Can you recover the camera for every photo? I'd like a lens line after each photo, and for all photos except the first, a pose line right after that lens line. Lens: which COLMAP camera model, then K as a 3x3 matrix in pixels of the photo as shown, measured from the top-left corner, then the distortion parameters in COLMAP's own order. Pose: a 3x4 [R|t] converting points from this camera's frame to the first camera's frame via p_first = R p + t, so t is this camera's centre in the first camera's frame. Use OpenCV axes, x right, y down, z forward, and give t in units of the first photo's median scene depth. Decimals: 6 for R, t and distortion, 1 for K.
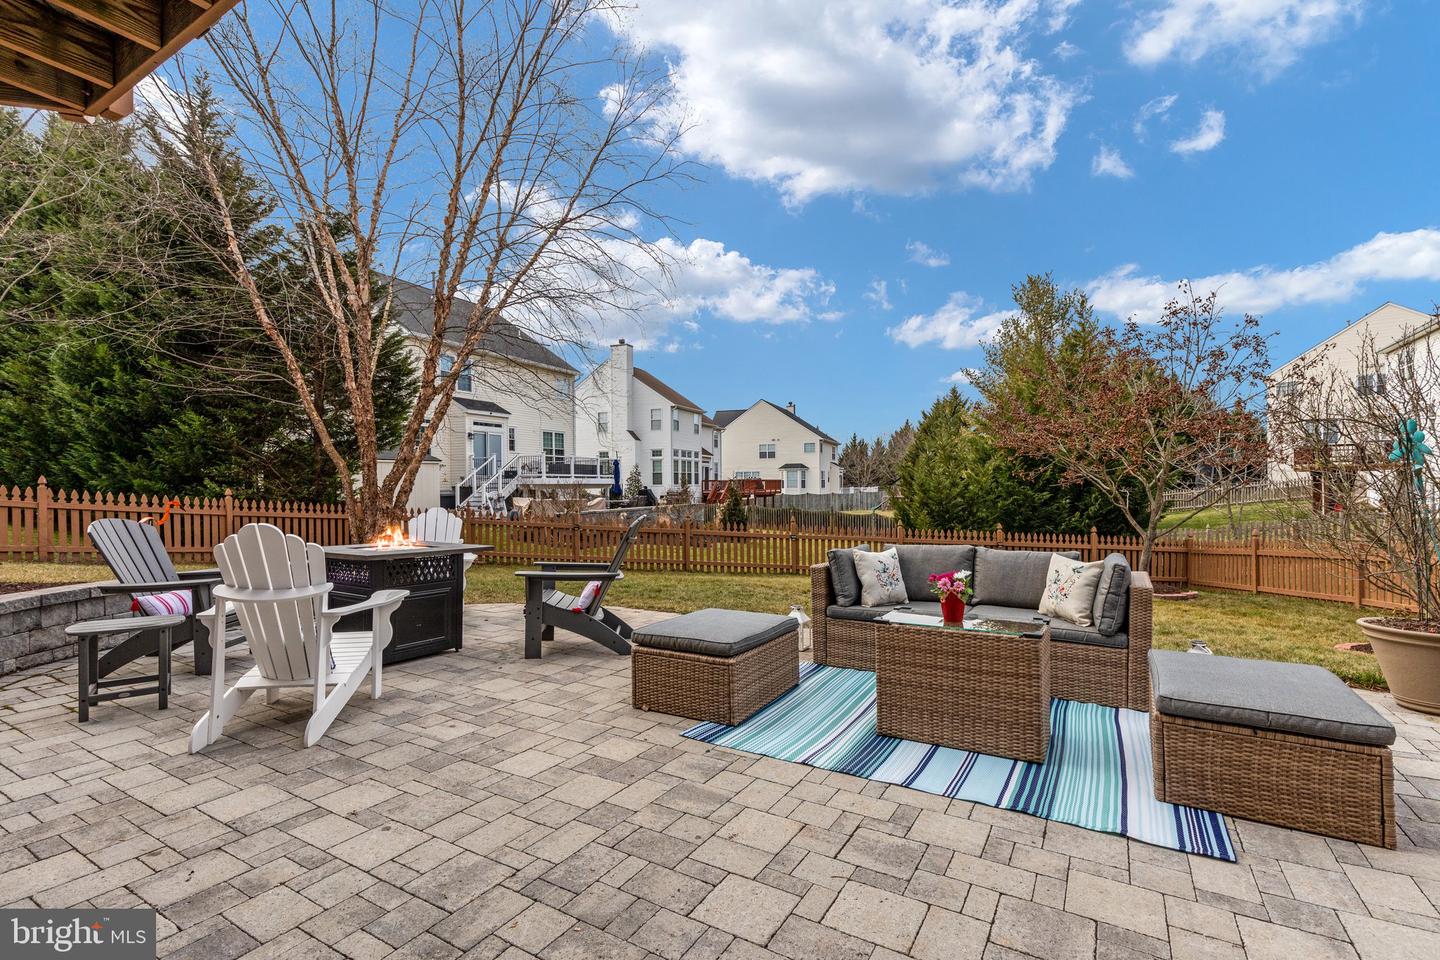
lens RADIAL K [[661.7, 0, 728.1], [0, 661.7, 492.1], [0, 0, 1]] dist [0.001712, 0.000115]
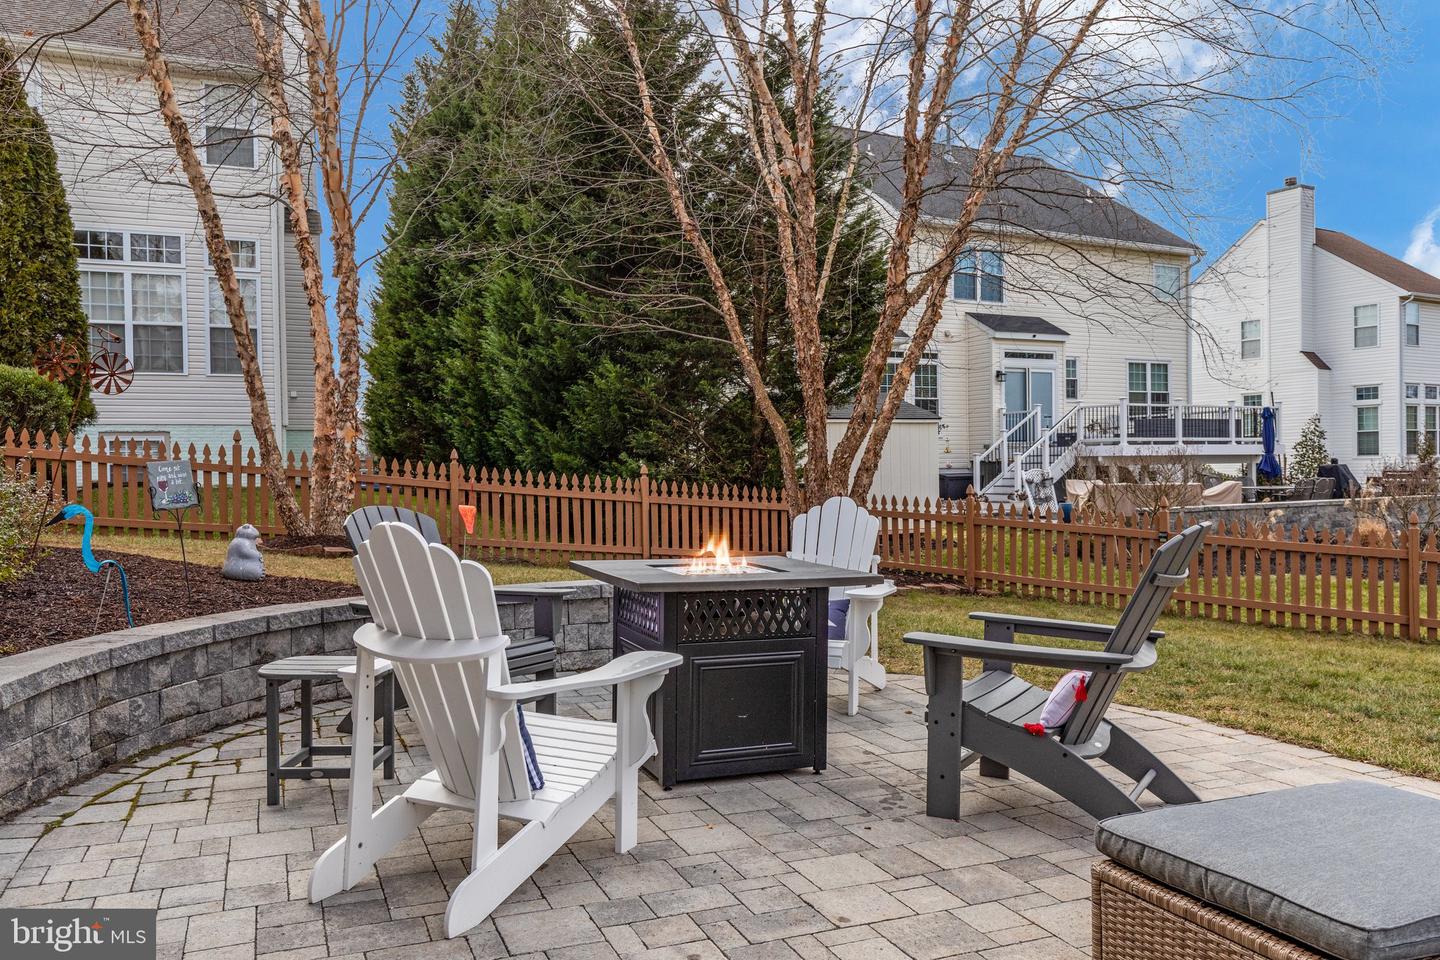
lens RADIAL K [[1103.1, 0, 720.0], [0, 1103.1, 480.0], [0, 0, 1]] dist [0.002730, -0.001981]
pose [[0.797351, 0.005275, -0.603493, 0.019876], [-0.000219, 0.999964, 0.008451, 0.000870], [0.603516, -0.006606, 0.797324, 0.099093]]
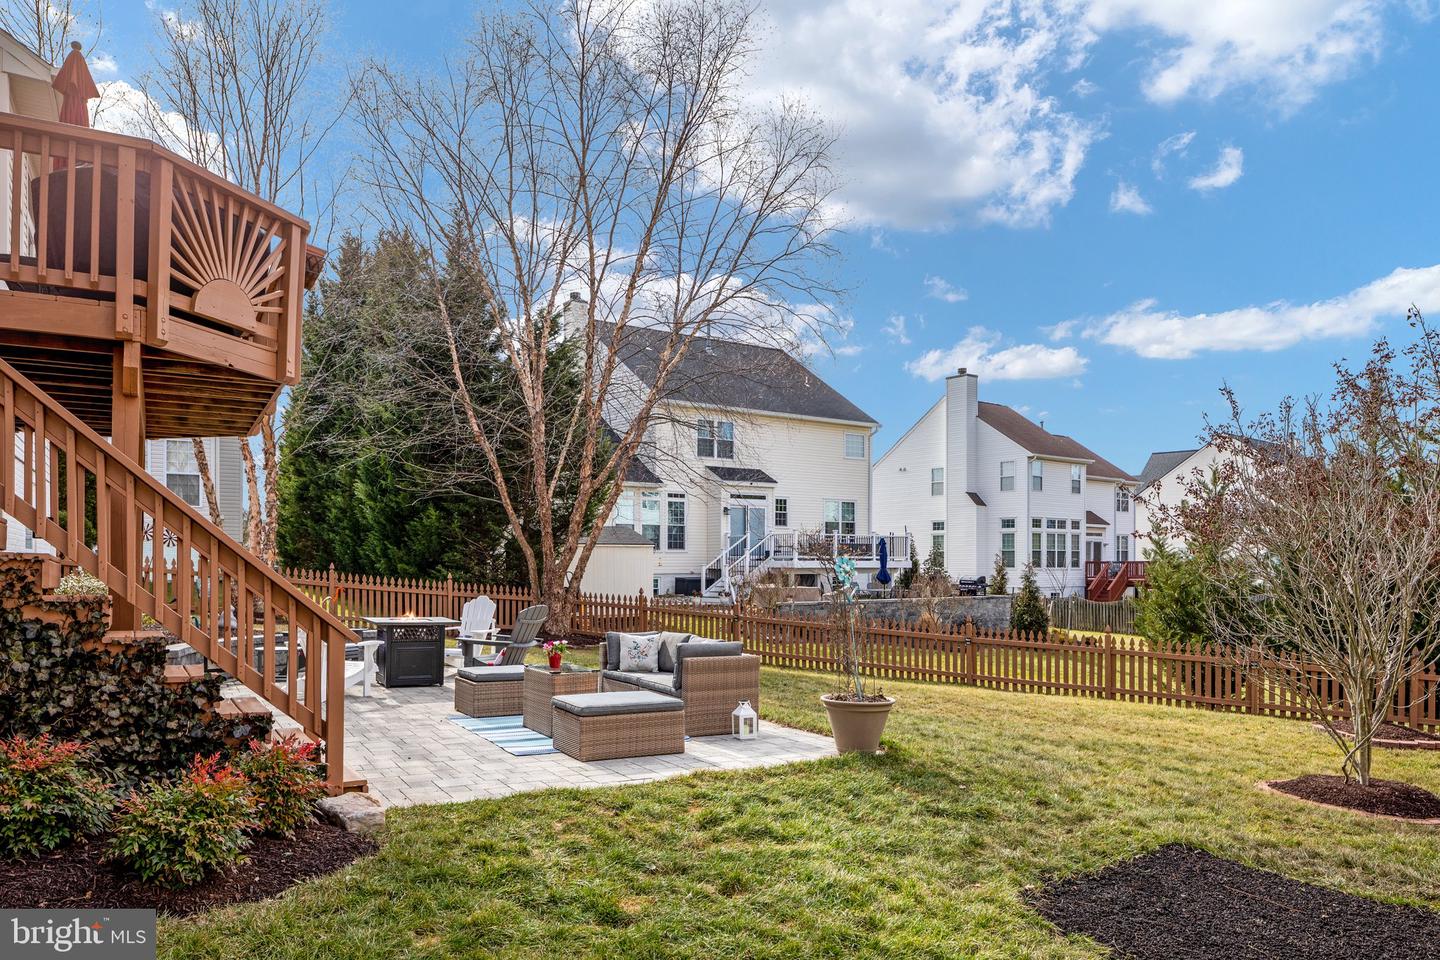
lens RADIAL K [[1021.9, 0, 716.2], [0, 1021.9, 559.7], [0, 0, 1]] dist [-0.002042, -0.001100]
pose [[0.858566, 0.010005, -0.512605, 0.535763], [-0.015448, 0.999860, -0.006358, -0.022658], [0.512470, 0.013378, 0.858601, -0.294089]]
